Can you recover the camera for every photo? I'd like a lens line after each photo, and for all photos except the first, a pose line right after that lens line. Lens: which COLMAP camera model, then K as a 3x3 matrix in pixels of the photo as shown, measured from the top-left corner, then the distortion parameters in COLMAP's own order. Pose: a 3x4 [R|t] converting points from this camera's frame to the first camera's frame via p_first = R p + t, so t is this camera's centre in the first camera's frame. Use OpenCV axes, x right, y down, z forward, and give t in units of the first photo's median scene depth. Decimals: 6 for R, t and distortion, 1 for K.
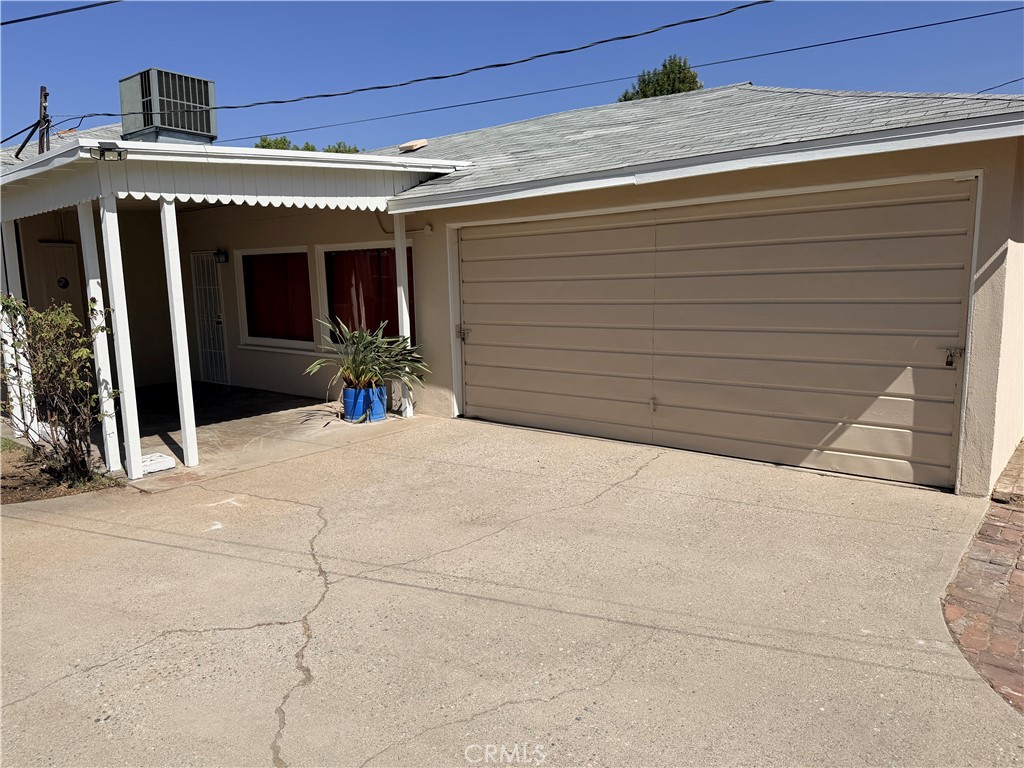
lens RADIAL K [[711.9, 0, 513.1], [0, 711.9, 380.0], [0, 0, 1]] dist [0.055947, -0.003423]
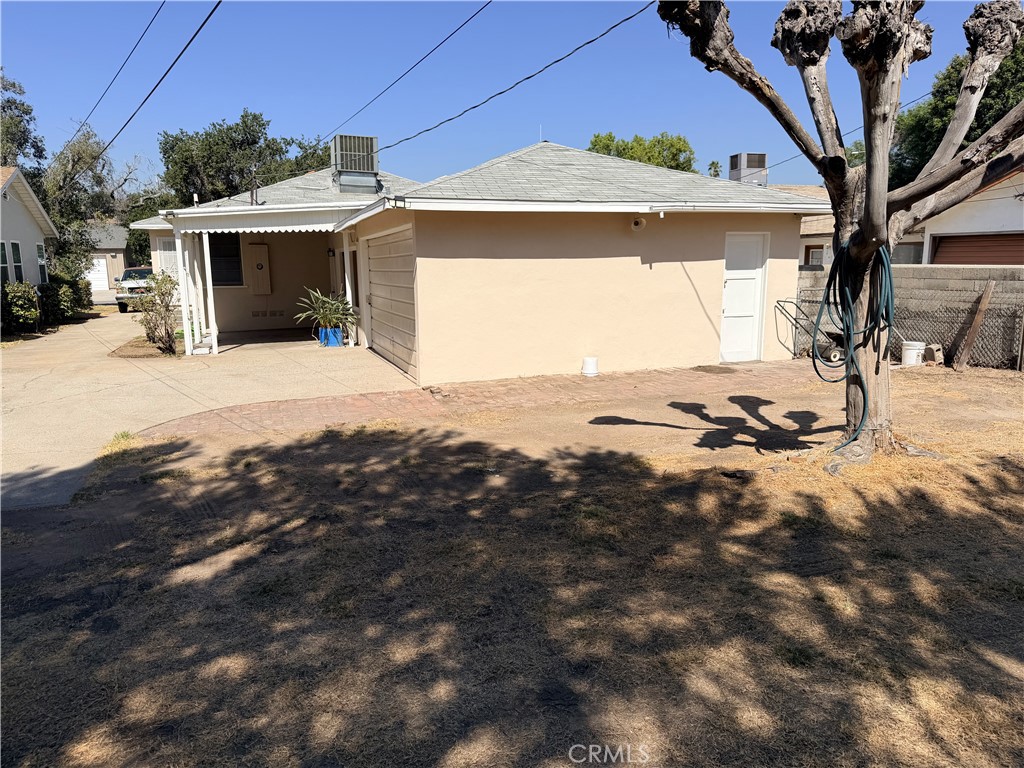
lens RADIAL K [[711.9, 0, 510.9], [0, 711.9, 386.6], [0, 0, 1]] dist [0.055947, -0.003423]
pose [[0.876872, 0.091922, -0.471854, 1.178517], [-0.075764, 0.995707, 0.053178, 0.028139], [0.474716, -0.010881, 0.880072, -0.417531]]
